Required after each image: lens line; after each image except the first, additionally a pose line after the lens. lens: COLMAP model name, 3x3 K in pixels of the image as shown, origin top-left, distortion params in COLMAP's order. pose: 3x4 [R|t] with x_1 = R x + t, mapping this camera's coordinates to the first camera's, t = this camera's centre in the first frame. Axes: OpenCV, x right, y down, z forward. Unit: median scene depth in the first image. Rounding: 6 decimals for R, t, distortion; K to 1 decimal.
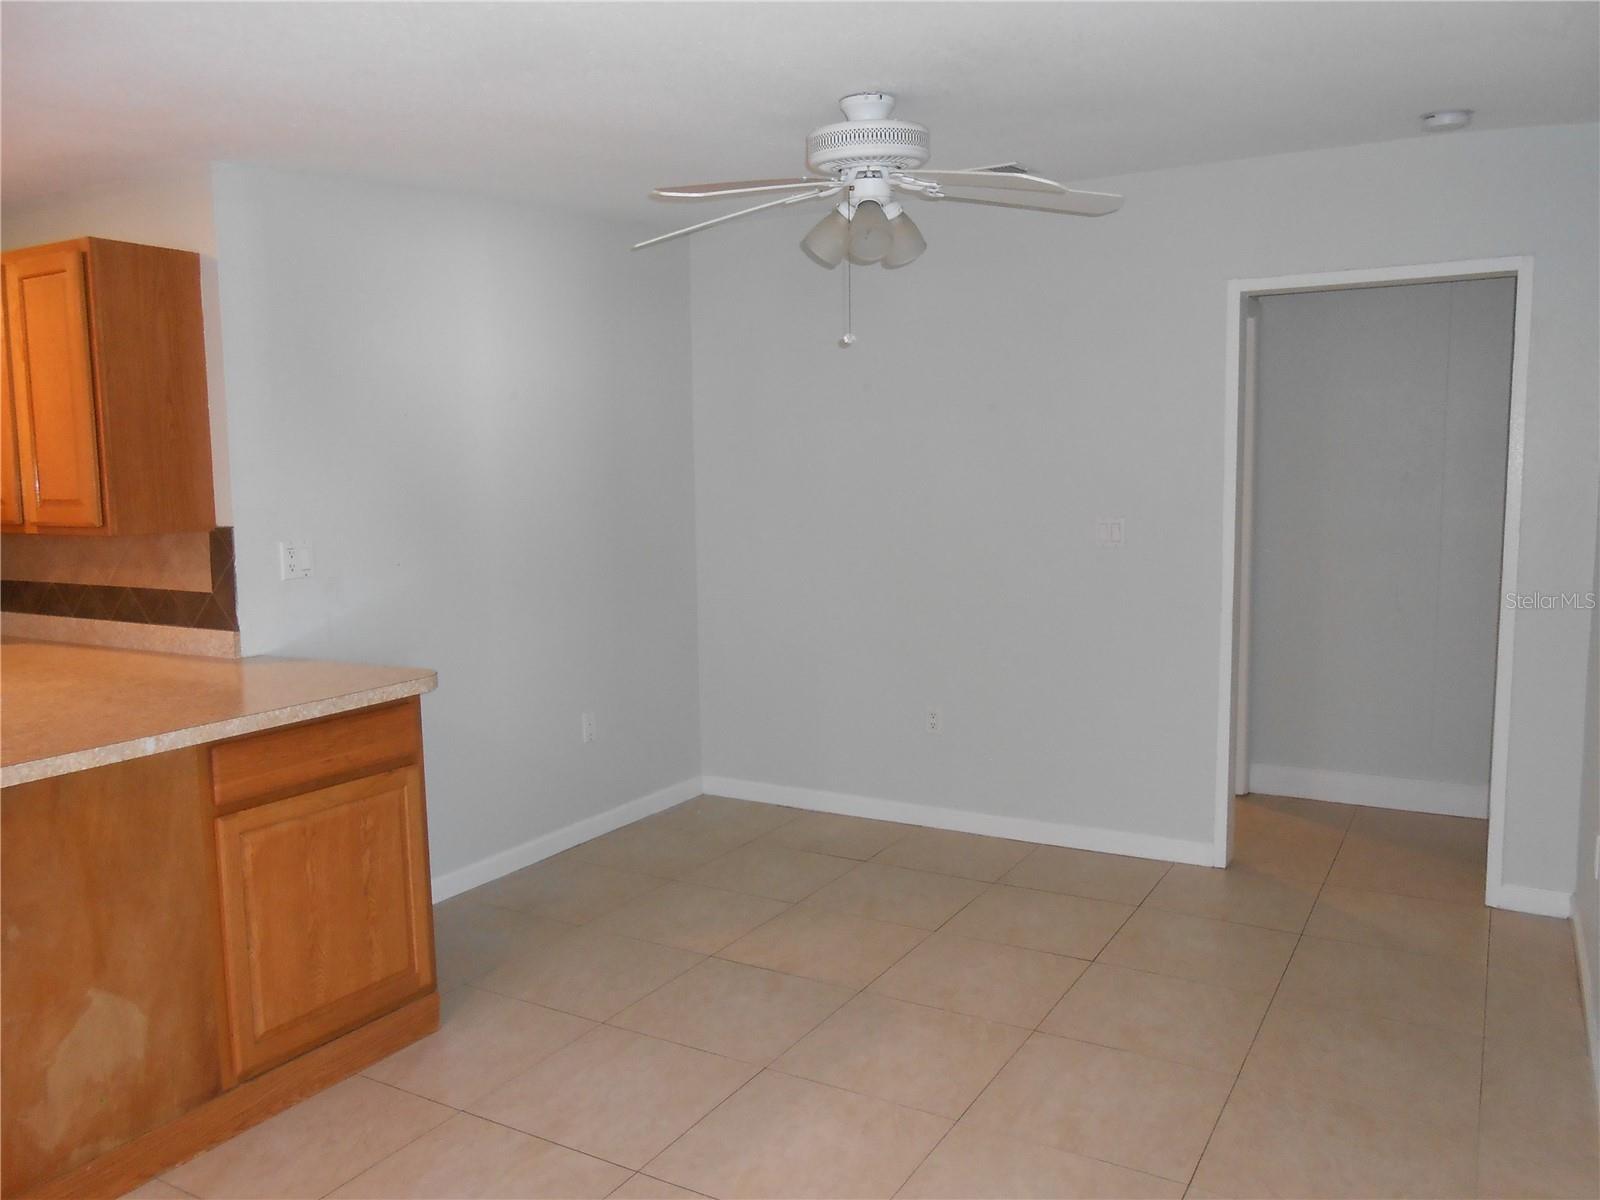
lens RADIAL K [[1234.6, 0, 800.0], [0, 1234.6, 600.0], [0, 0, 1]] dist [-0.003277, -0.003394]
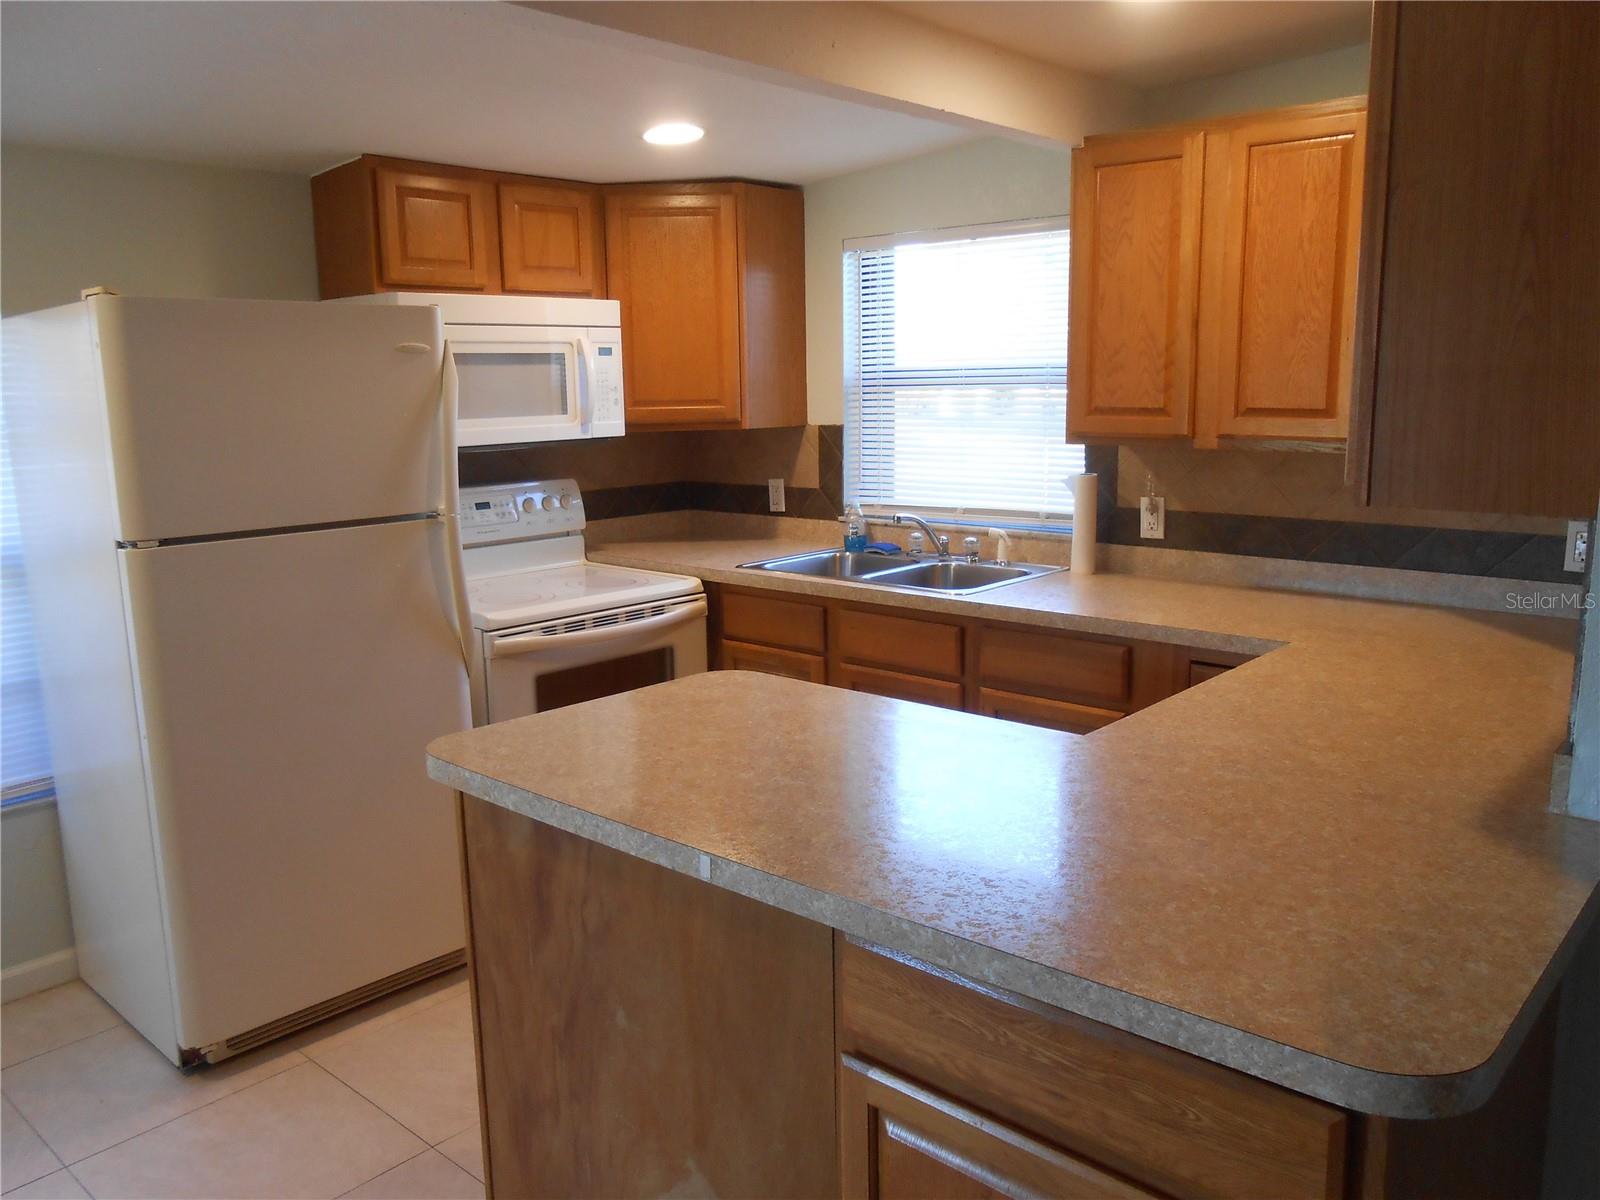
lens RADIAL K [[1221.7, 0, 803.4], [0, 1221.7, 597.3], [0, 0, 1]] dist [-0.031562, 0.001729]
pose [[-0.189637, 0.191428, -0.963013, 0.001367], [-0.090677, 0.973204, 0.211310, -0.100104], [0.977658, 0.127396, -0.167197, 0.833830]]
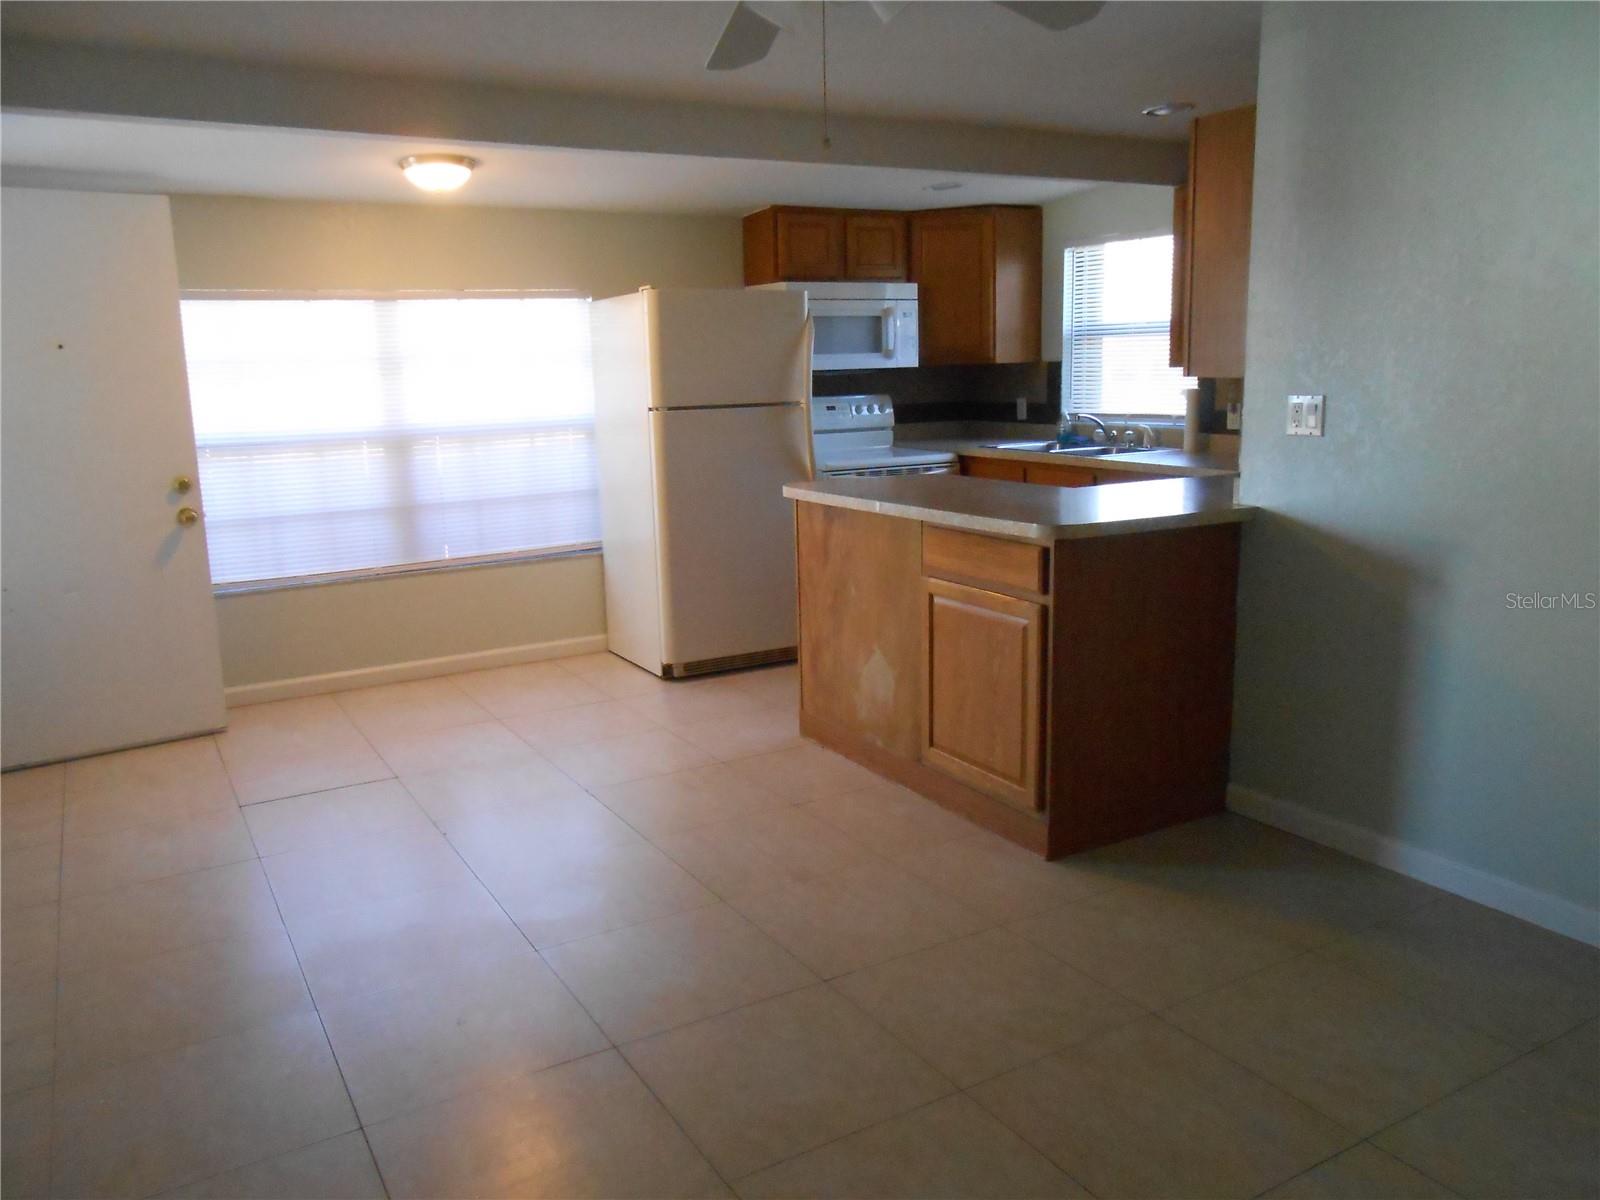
lens RADIAL K [[1213.5, 0, 800.0], [0, 1213.5, 600.0], [0, 0, 1]] dist [-0.068319, -0.000604]
pose [[-0.487942, 0.199144, -0.849856, 0.625811], [-0.066191, 0.962382, 0.263516, -0.121992], [0.870363, 0.184833, -0.456405, 1.210247]]
